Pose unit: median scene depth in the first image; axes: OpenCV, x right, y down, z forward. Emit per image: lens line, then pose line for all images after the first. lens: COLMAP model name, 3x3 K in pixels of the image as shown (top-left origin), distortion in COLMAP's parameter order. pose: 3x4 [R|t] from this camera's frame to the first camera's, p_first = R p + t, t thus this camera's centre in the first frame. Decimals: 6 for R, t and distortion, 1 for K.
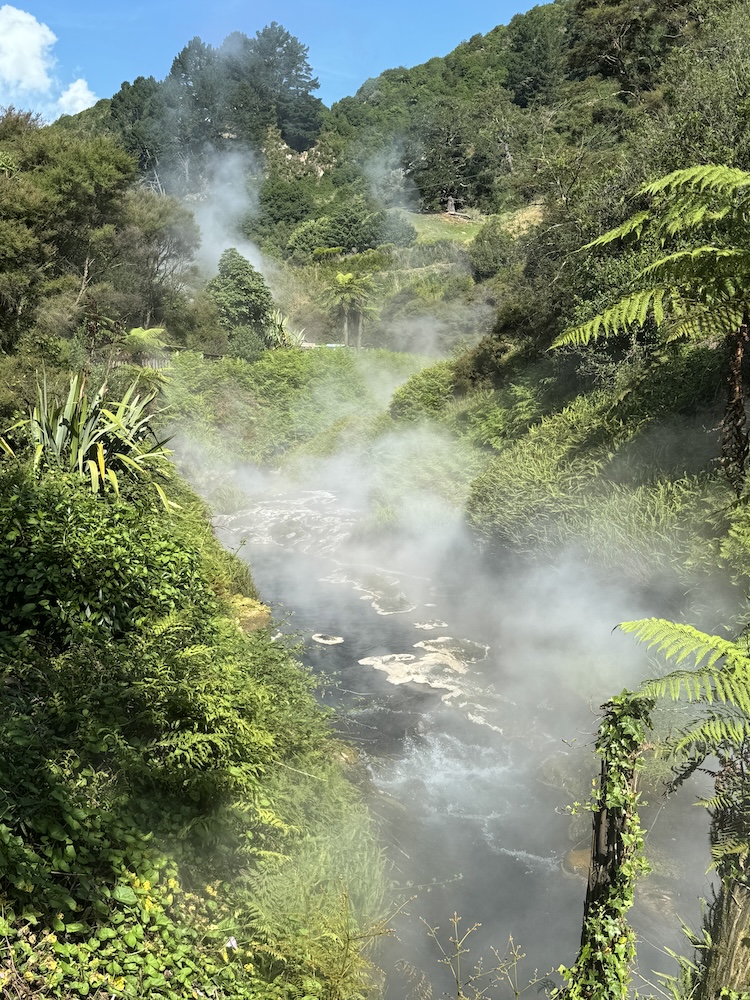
lens RADIAL K [[1101.3, 0, 375.0], [0, 1101.3, 500.0], [0, 0, 1]] dist [0.140059, -0.423979]
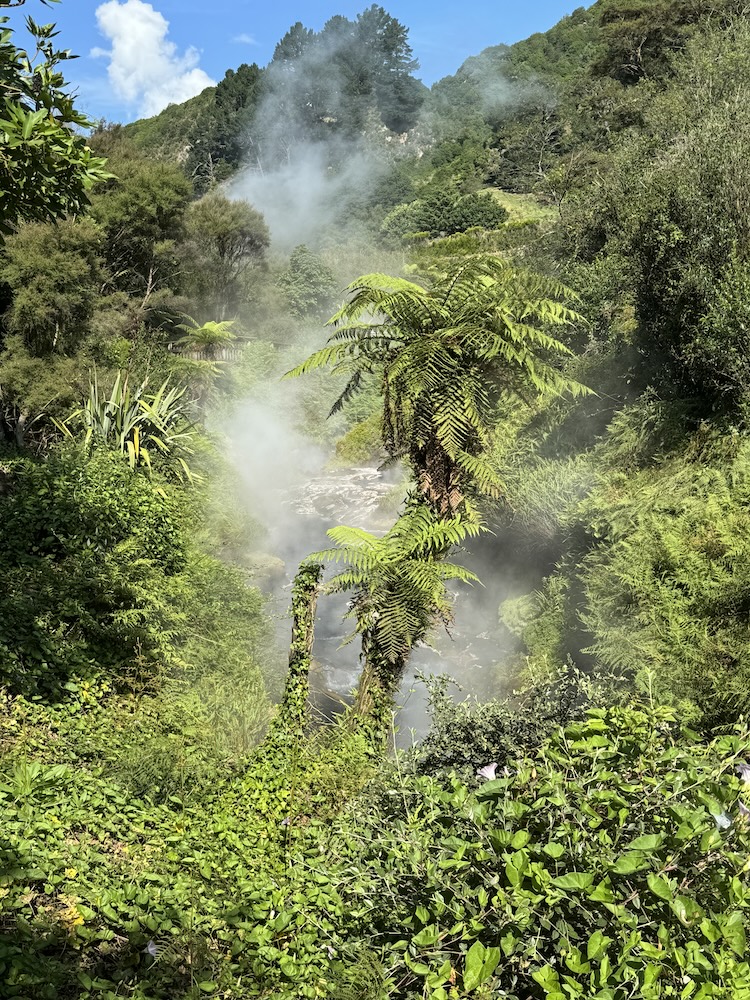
lens RADIAL K [[1128.3, 0, 375.0], [0, 1128.3, 500.0], [0, 0, 1]] dist [0.135537, -0.433480]
pose [[0.994507, 0.001194, -0.104663, 0.086591], [0.000513, 0.999867, 0.016278, 0.006012], [0.104668, -0.016242, 0.994375, -0.143949]]
